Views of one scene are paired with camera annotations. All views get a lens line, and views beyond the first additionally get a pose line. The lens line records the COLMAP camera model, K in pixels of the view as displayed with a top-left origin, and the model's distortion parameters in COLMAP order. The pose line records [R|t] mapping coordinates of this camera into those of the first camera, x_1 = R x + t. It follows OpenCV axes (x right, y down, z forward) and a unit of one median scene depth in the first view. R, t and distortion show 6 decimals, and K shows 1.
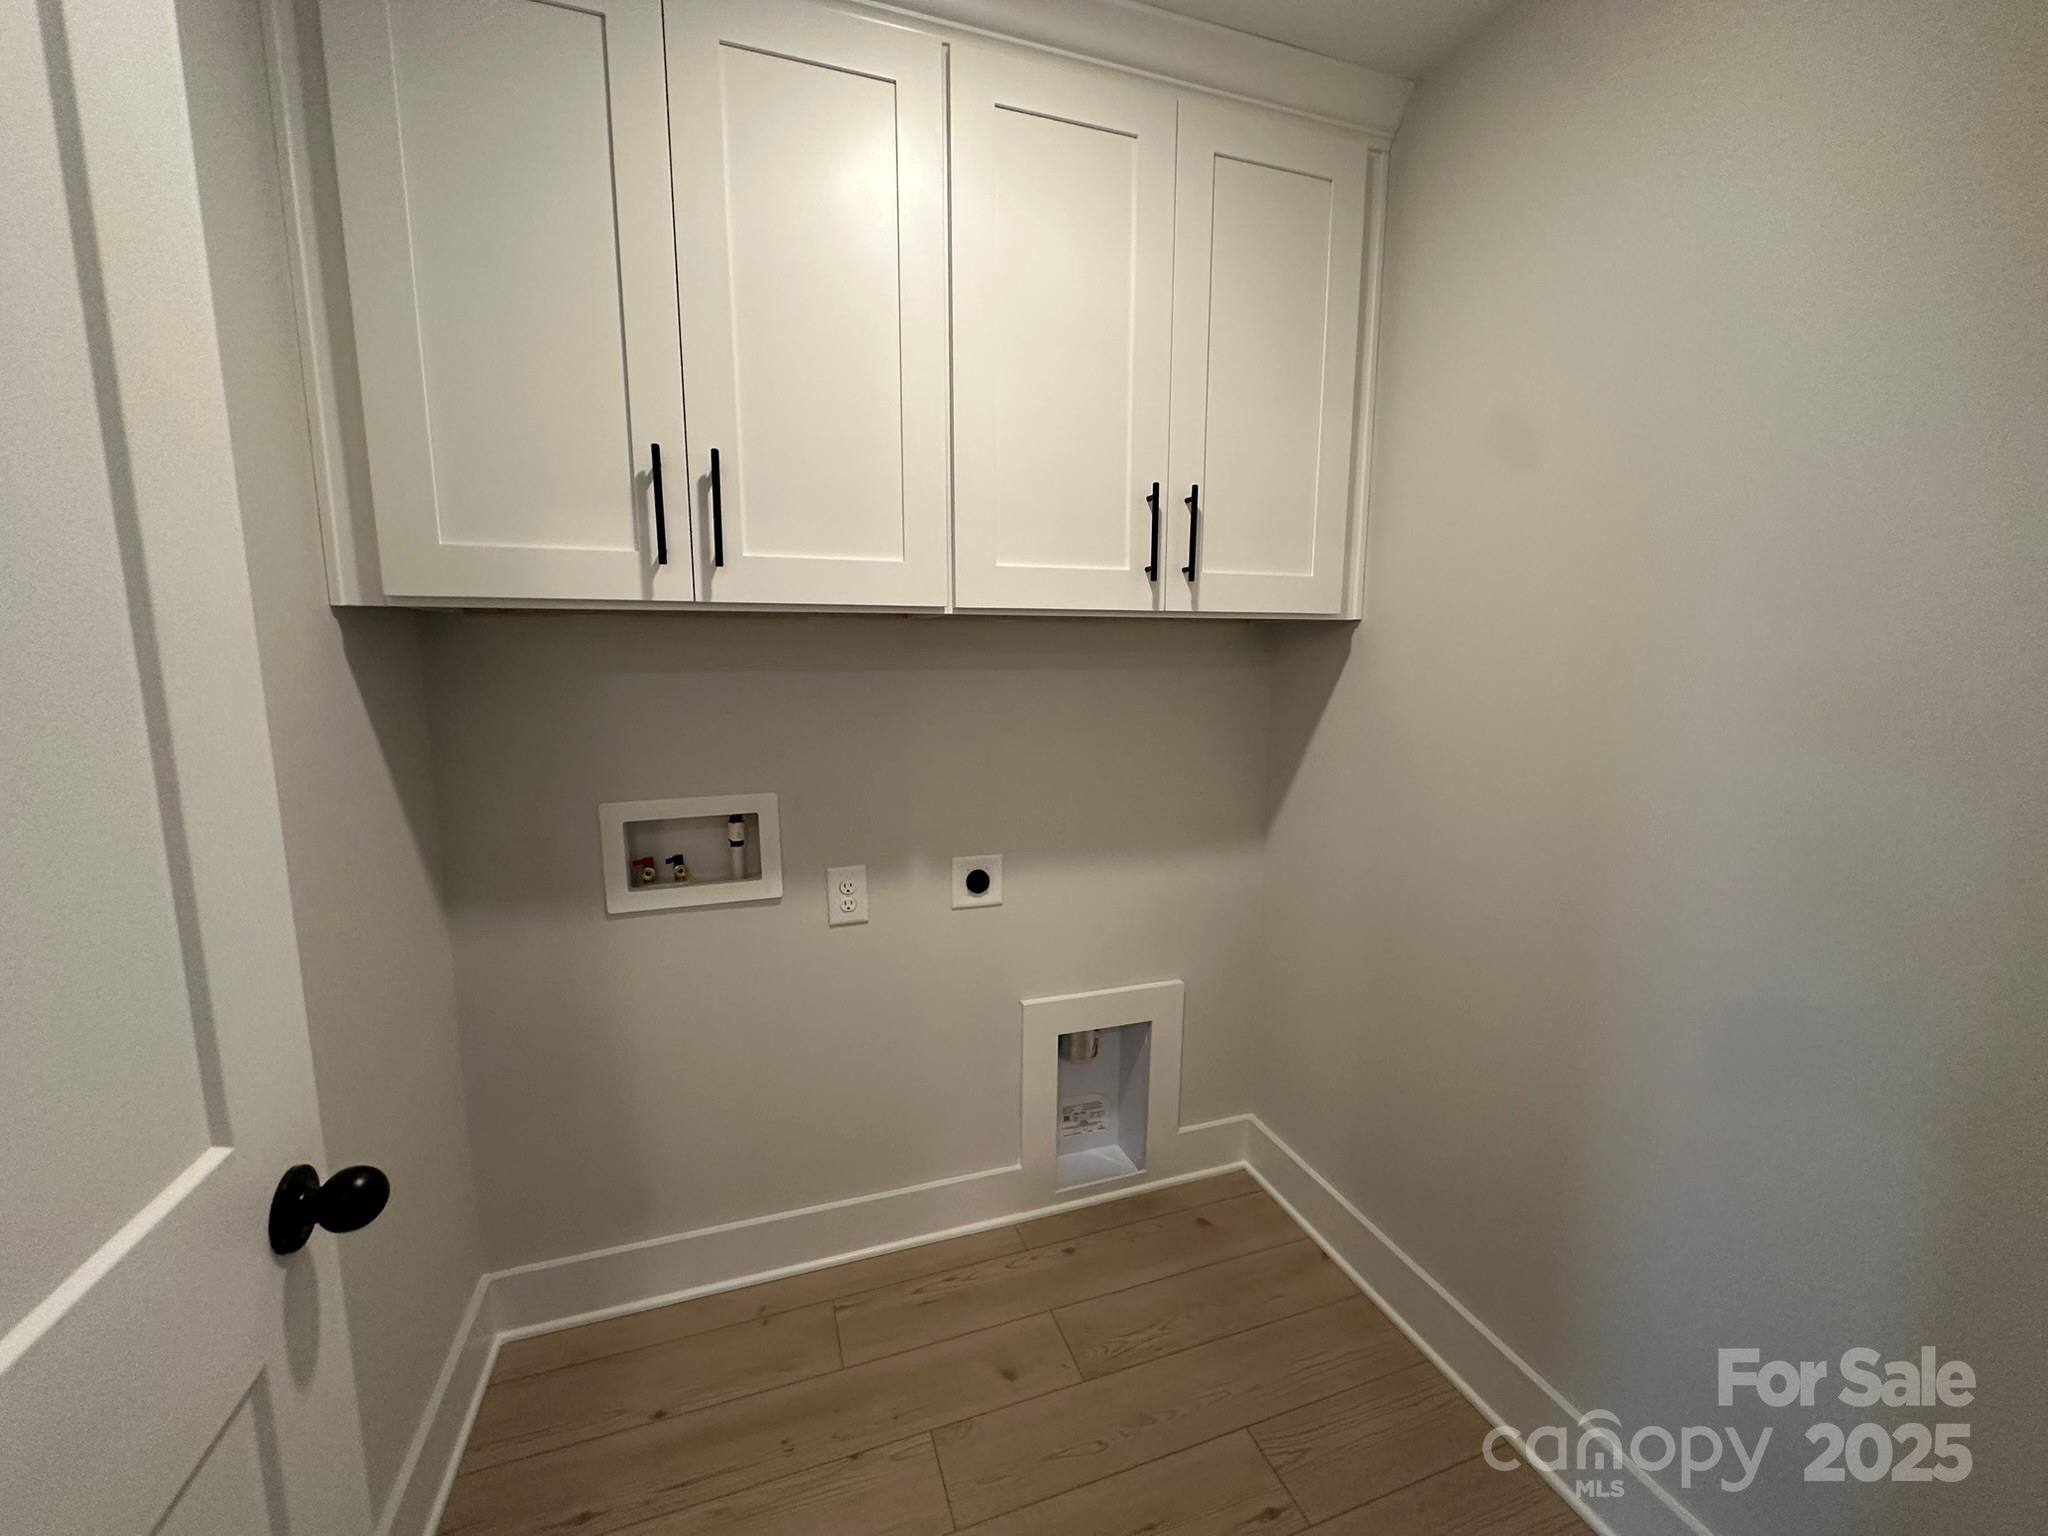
lens RADIAL K [[843.6, 0, 1024.0], [0, 843.6, 768.0], [0, 0, 1]] dist [0.011648, -0.000113]
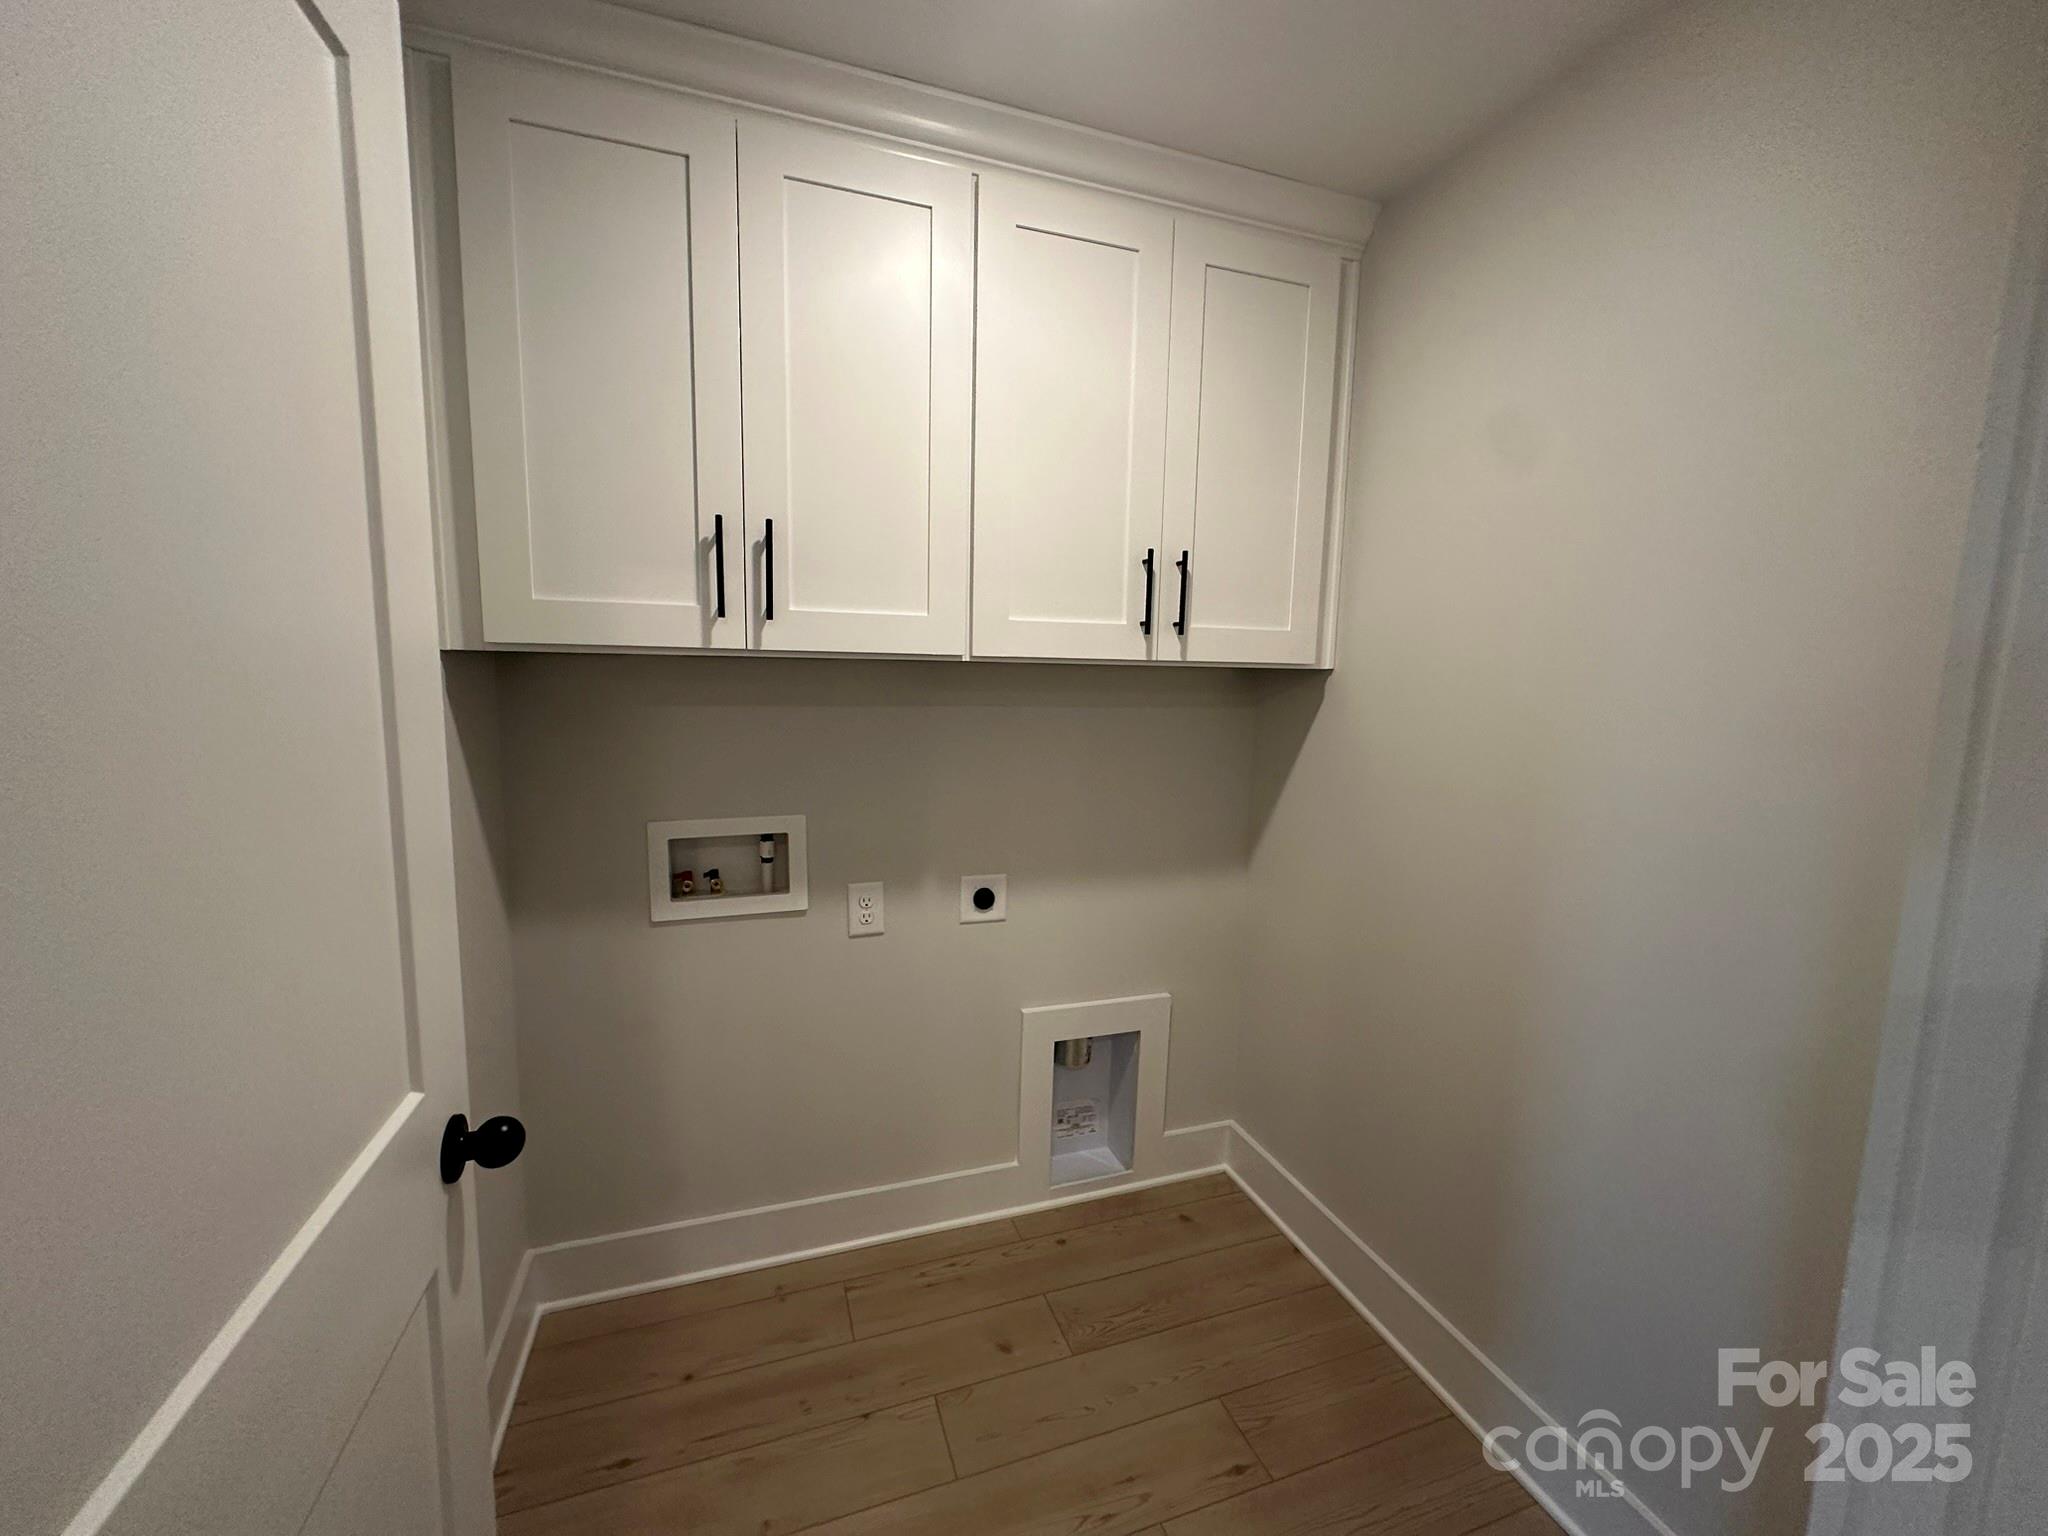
lens RADIAL K [[843.6, 0, 1024.0], [0, 843.6, 768.0], [0, 0, 1]] dist [0.011648, -0.000113]
pose [[0.999813, 0.018912, 0.004100, -0.011747], [-0.018820, 0.999593, -0.021460, -0.014343], [-0.004504, 0.021379, 0.999761, -0.113832]]
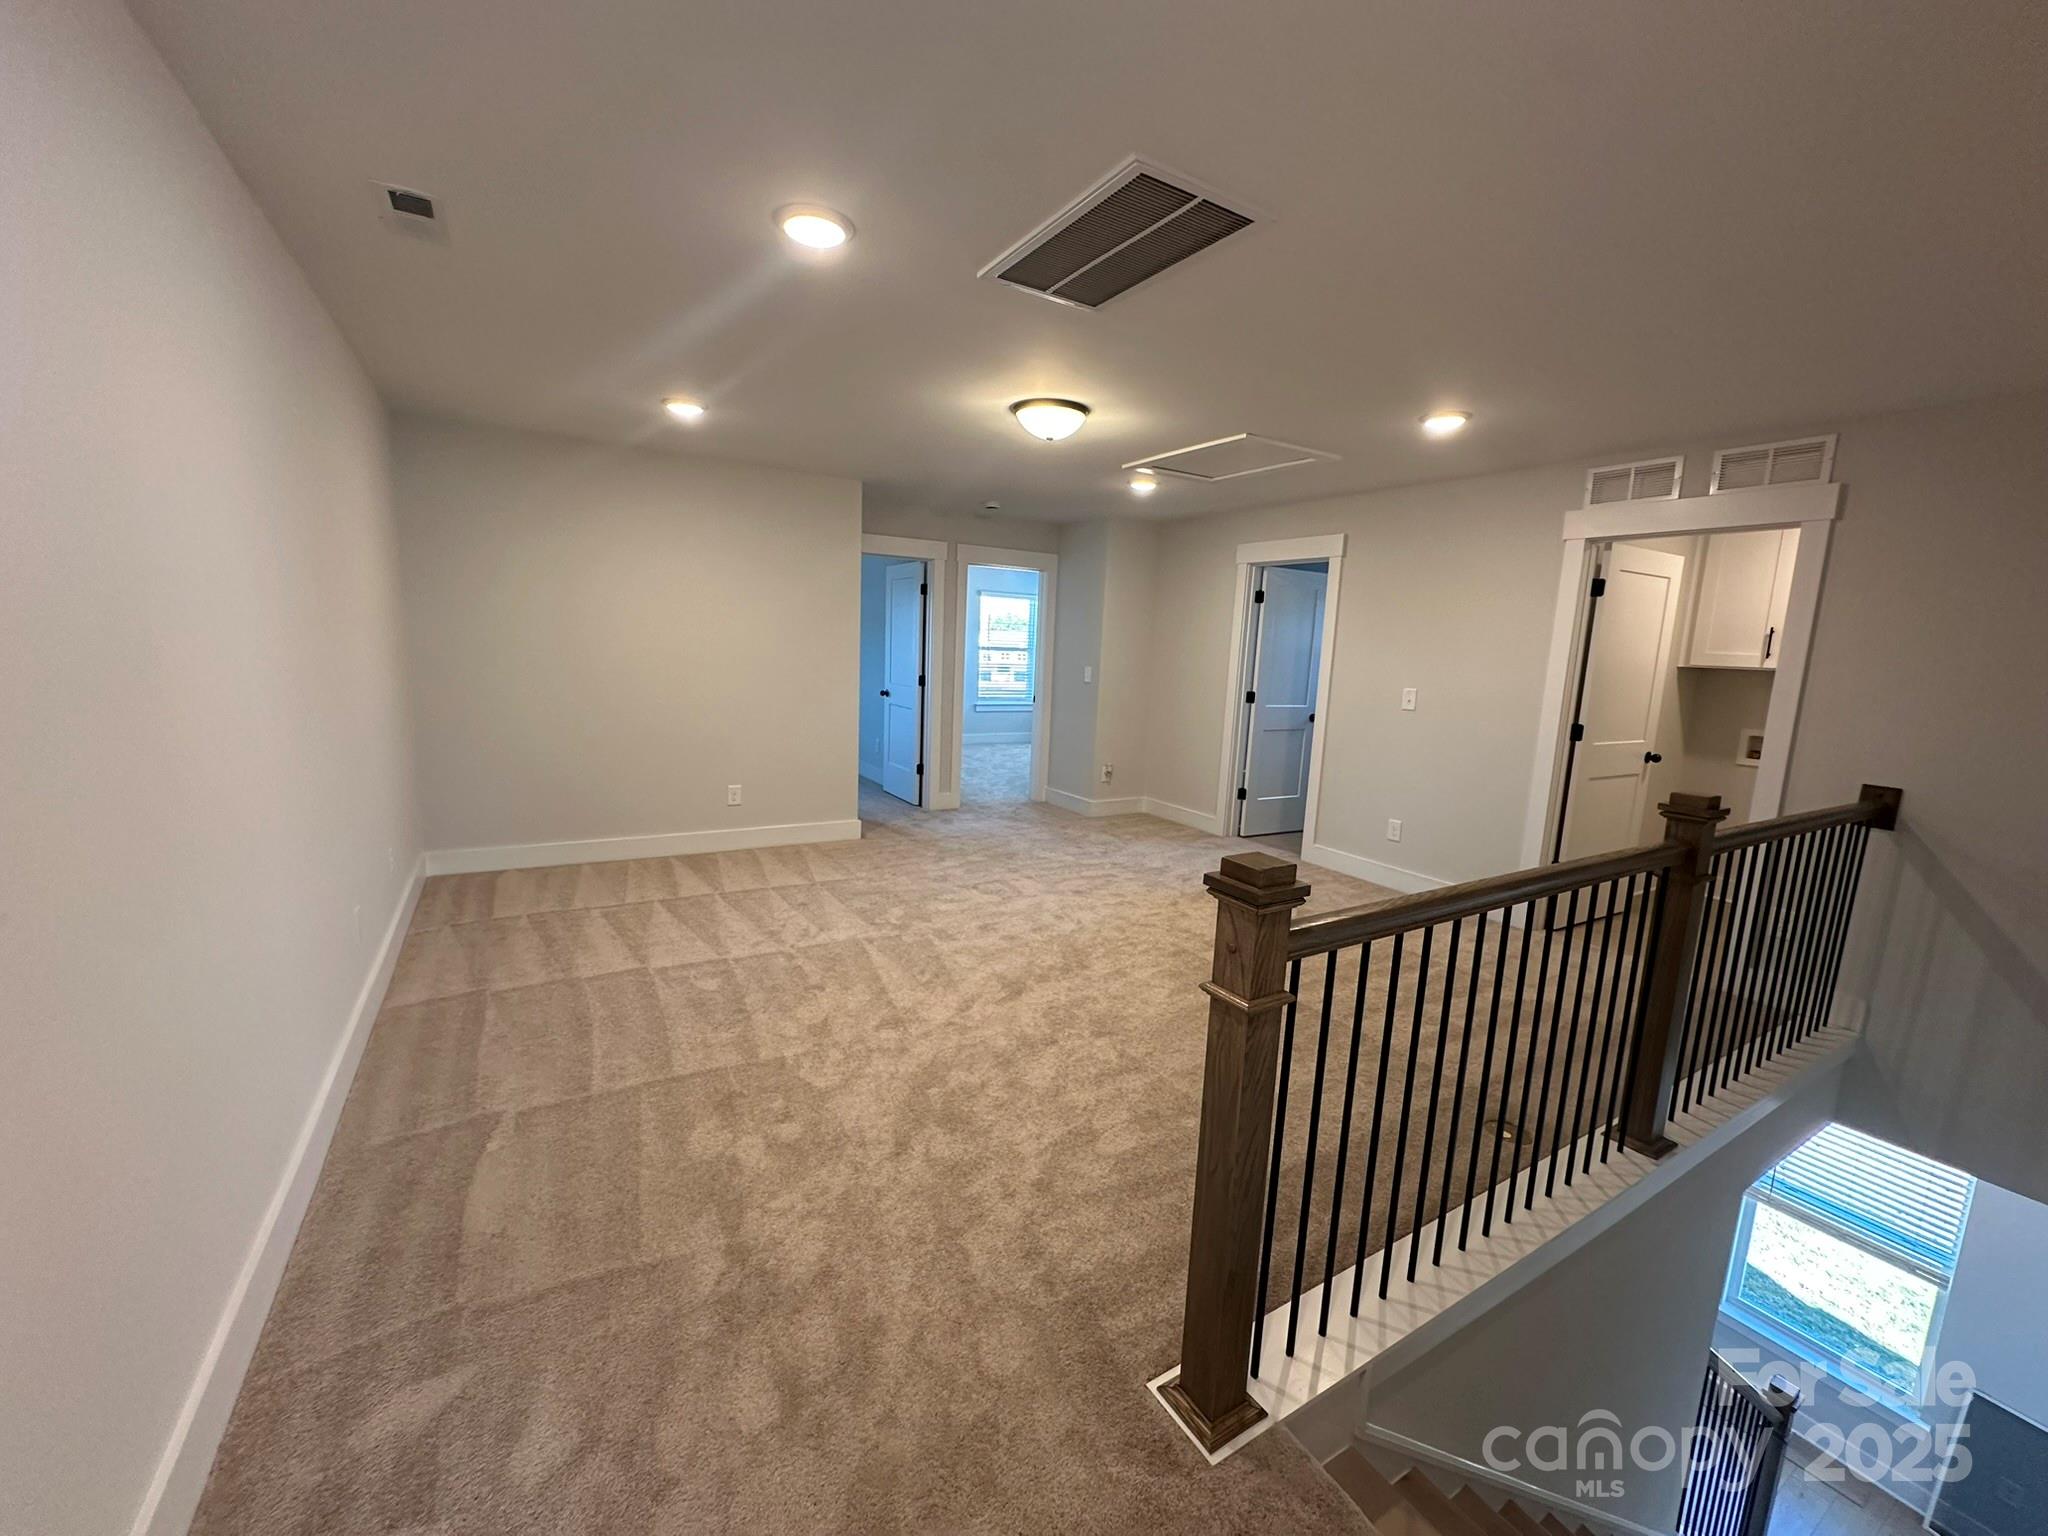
lens RADIAL K [[818.1, 0, 1024.0], [0, 818.1, 768.0], [0, 0, 1]] dist [-0.003108, -0.000037]
pose [[0.217486, 0.159599, -0.962927, 1.758988], [-0.178793, 0.976363, 0.121444, 0.276254], [0.959548, 0.145752, 0.240880, -2.154567]]
